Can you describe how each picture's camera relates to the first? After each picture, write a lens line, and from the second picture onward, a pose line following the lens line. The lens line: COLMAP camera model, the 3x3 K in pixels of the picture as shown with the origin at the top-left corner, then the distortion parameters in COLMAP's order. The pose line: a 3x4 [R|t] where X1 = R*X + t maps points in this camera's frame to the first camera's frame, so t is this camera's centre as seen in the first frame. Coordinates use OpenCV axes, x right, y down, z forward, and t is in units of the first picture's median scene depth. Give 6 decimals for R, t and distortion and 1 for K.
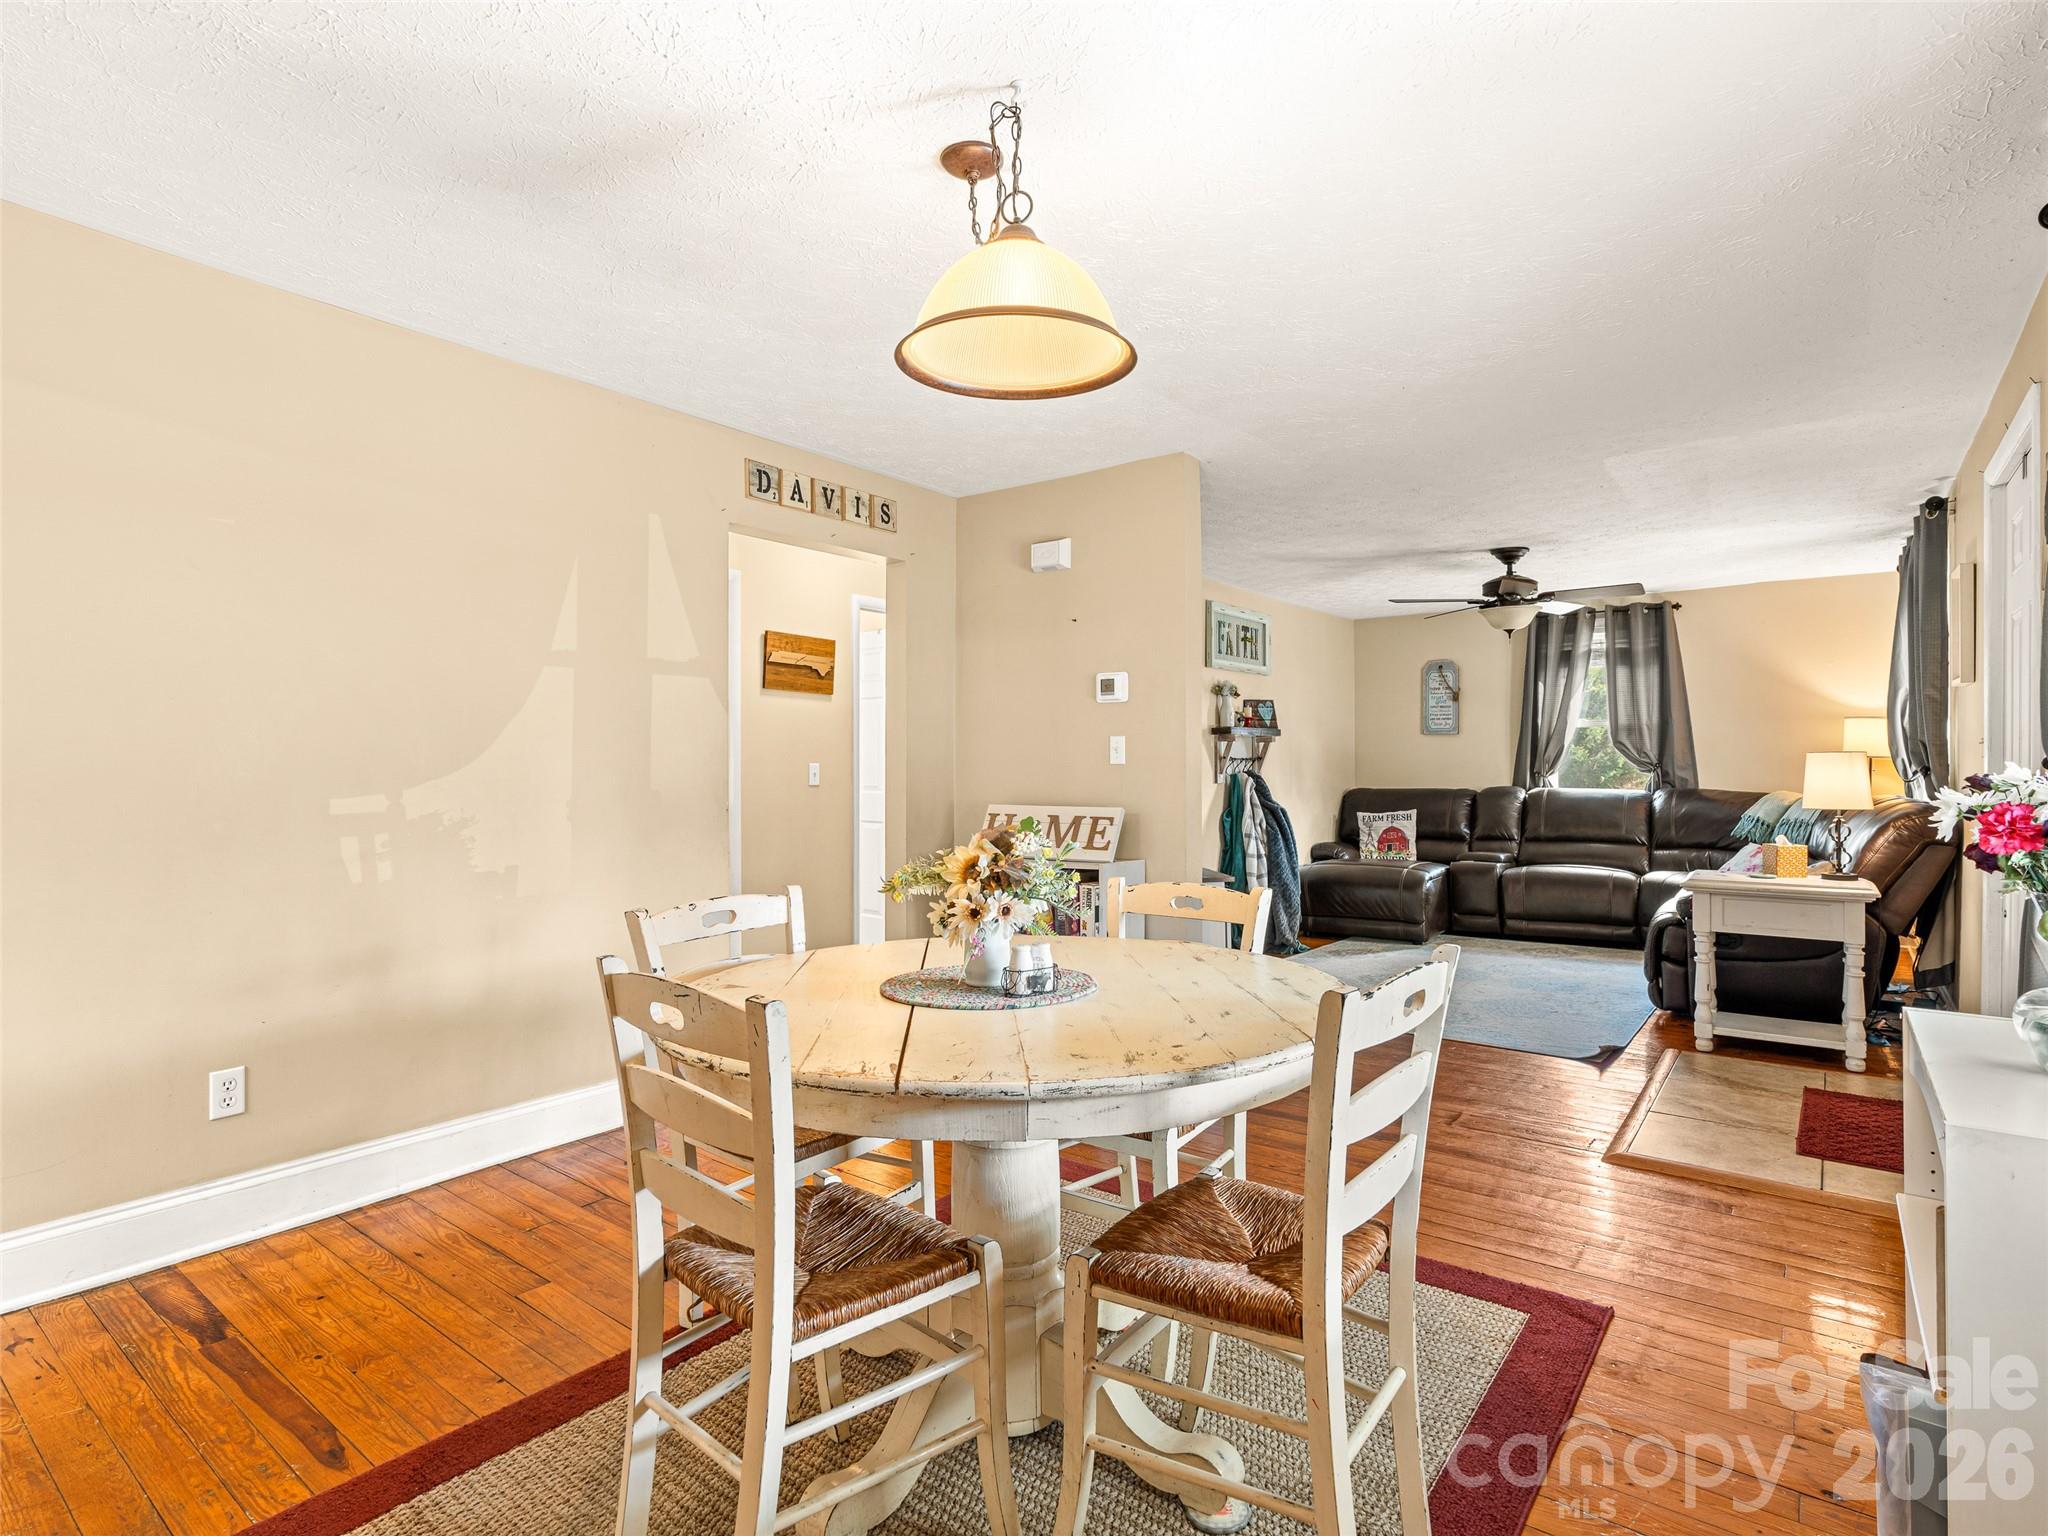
lens RADIAL K [[1038.1, 0, 1026.0], [0, 1038.1, 764.8], [0, 0, 1]] dist [-0.010850, 0.001946]
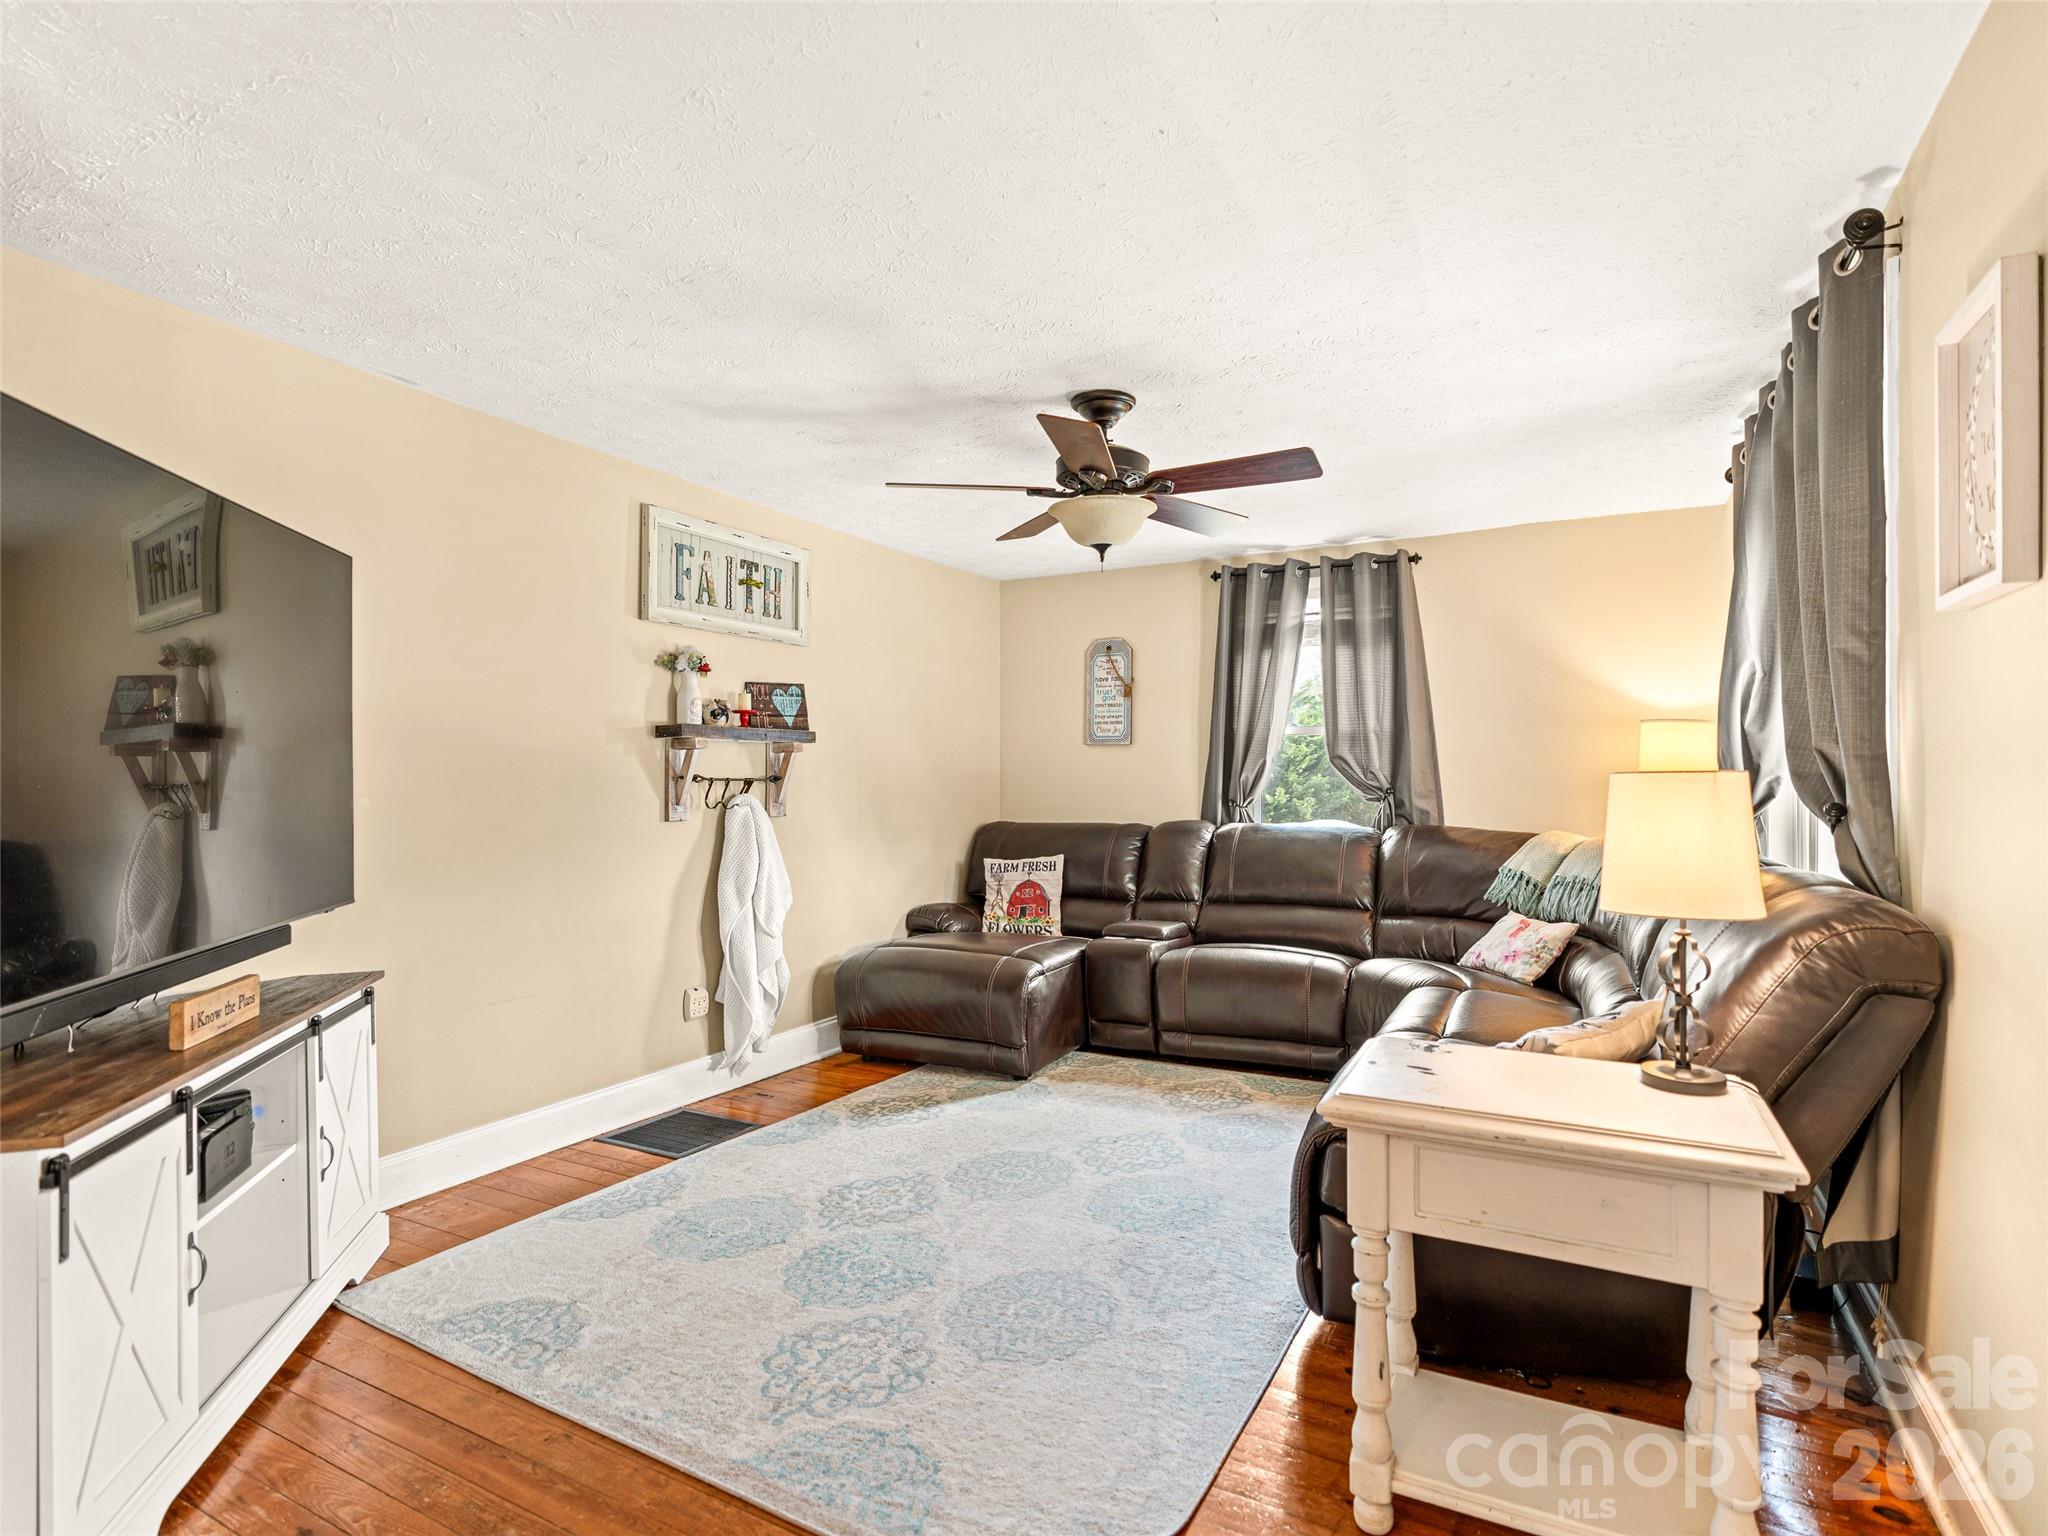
lens RADIAL K [[1038.1, 0, 1023.8], [0, 1038.1, 781.0], [0, 0, 1]] dist [-0.010850, 0.001946]
pose [[0.987594, 0.003885, 0.156979, 0.267564], [-0.003599, 0.999991, -0.002104, -0.003984], [-0.156986, 0.001512, 0.987600, 0.365368]]
